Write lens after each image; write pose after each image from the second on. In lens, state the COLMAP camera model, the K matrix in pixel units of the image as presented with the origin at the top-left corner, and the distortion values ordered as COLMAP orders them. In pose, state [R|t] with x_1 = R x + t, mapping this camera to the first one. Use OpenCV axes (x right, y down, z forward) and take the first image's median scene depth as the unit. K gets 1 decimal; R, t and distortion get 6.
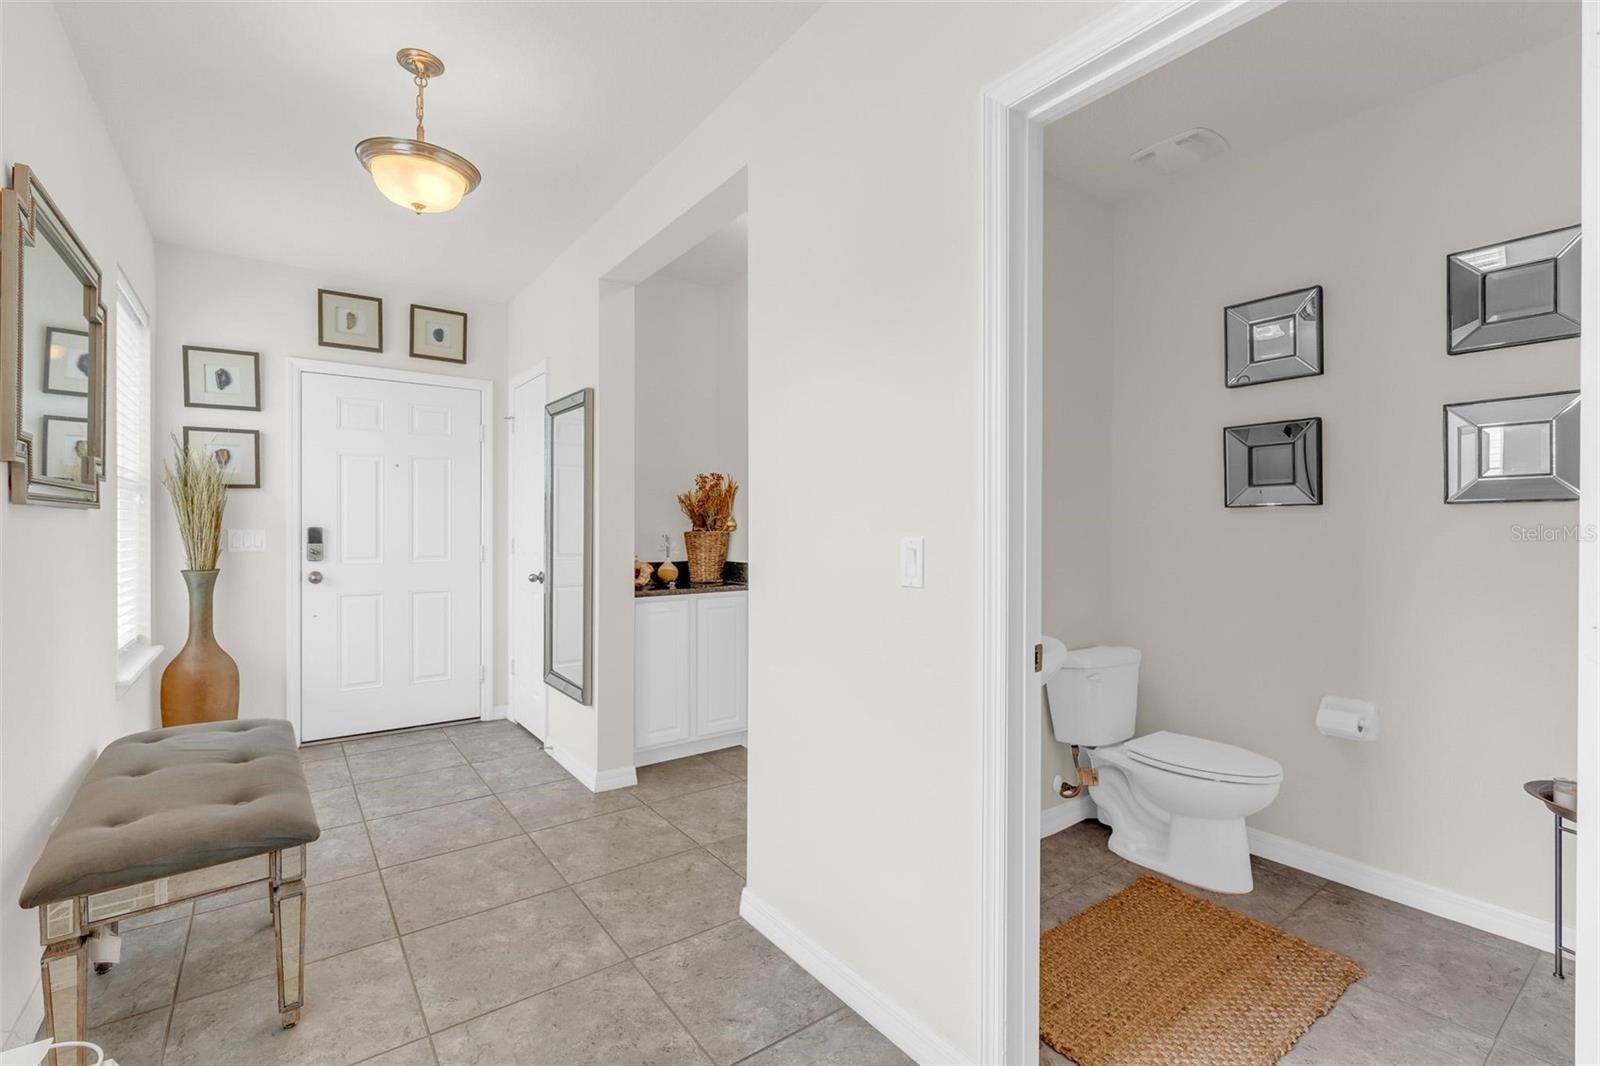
lens RADIAL K [[720.7, 0, 791.9], [0, 720.7, 529.5], [0, 0, 1]] dist [-0.010467, 0.002096]
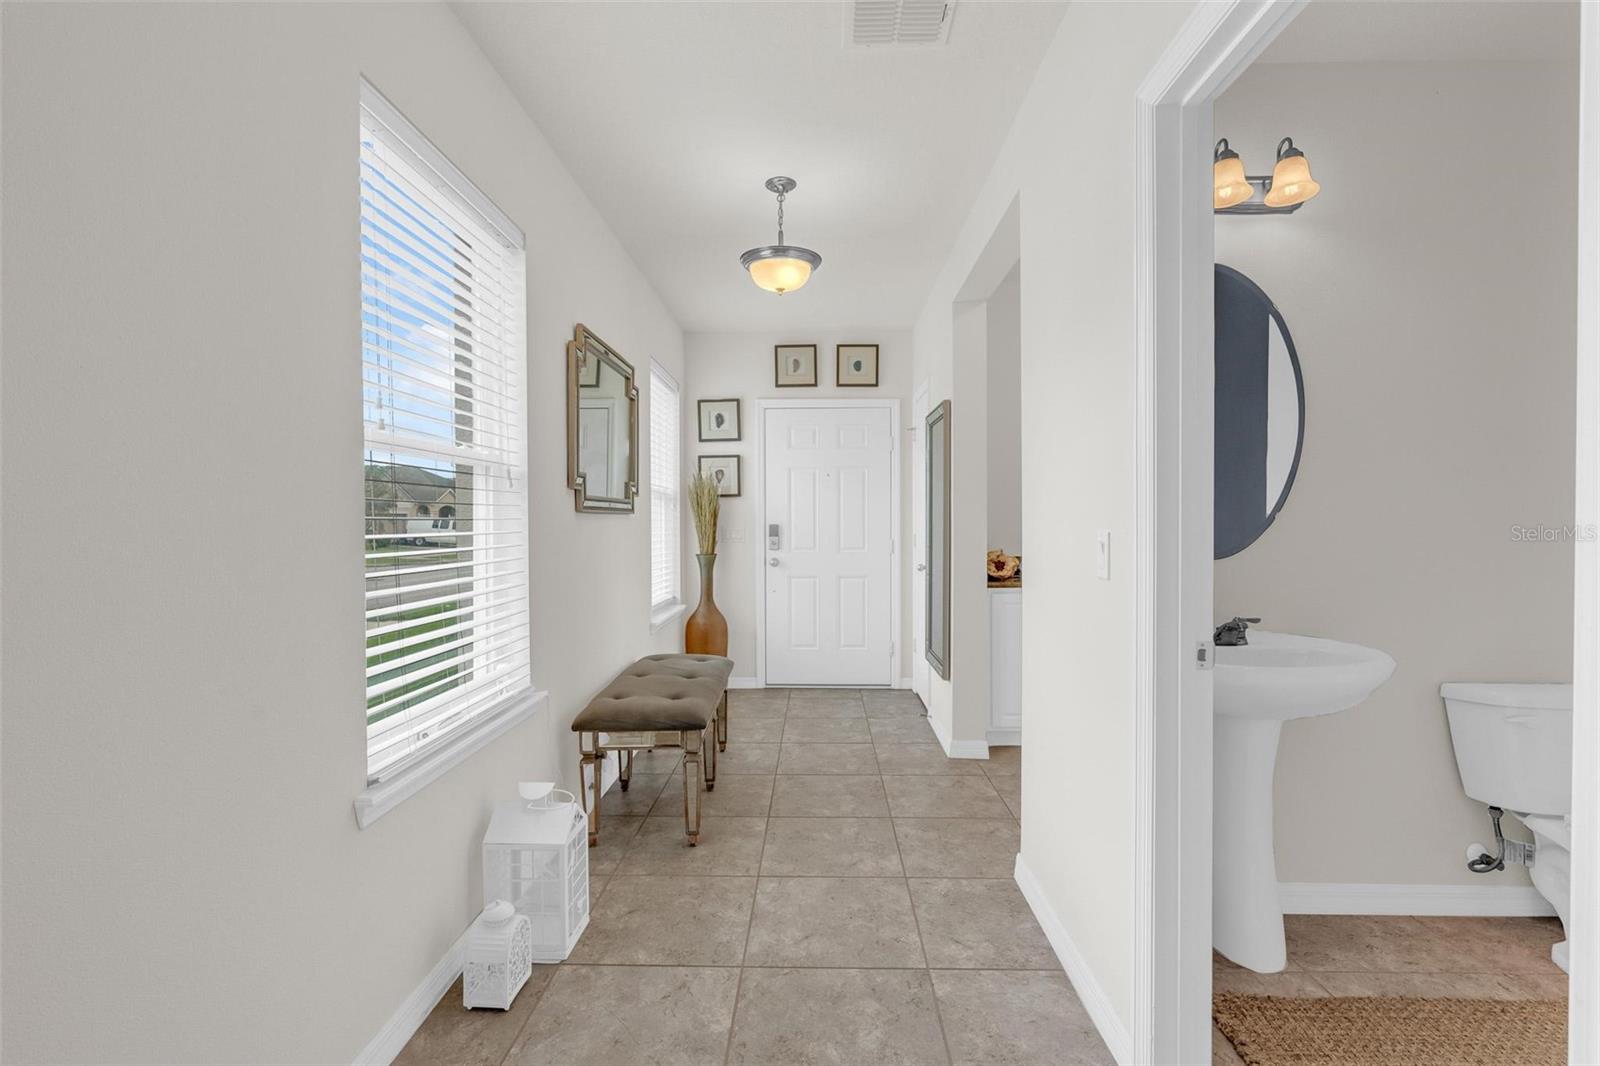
lens RADIAL K [[720.7, 0, 770.6], [0, 720.7, 530.7], [0, 0, 1]] dist [-0.010467, 0.002096]
pose [[0.775765, 0.001201, -0.631021, 0.303685], [0.002991, 0.999980, 0.005580, 0.001481], [0.631015, -0.006216, 0.775746, -0.074407]]
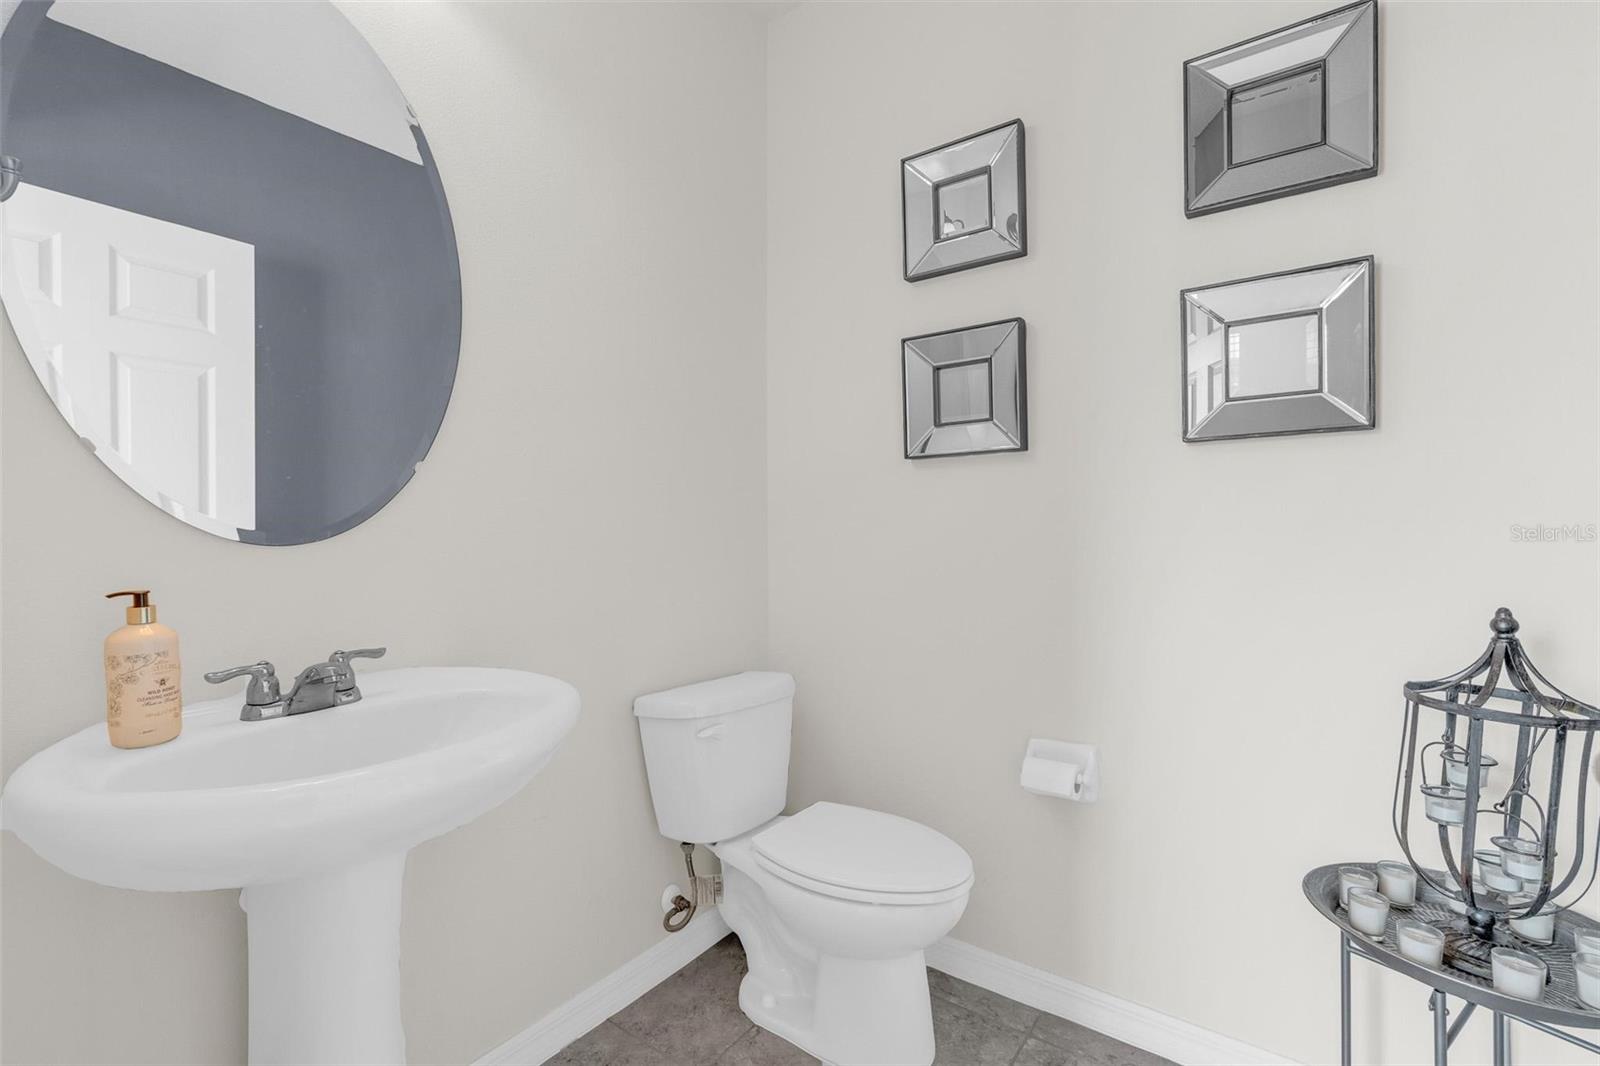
lens RADIAL K [[720.7, 0, 806.1], [0, 720.7, 535.9], [0, 0, 1]] dist [-0.010467, 0.002096]
pose [[0.949350, -0.009848, 0.314066, 0.330283], [0.007903, 0.999941, 0.007466, 0.038737], [-0.314121, -0.004606, 0.949372, 0.424484]]
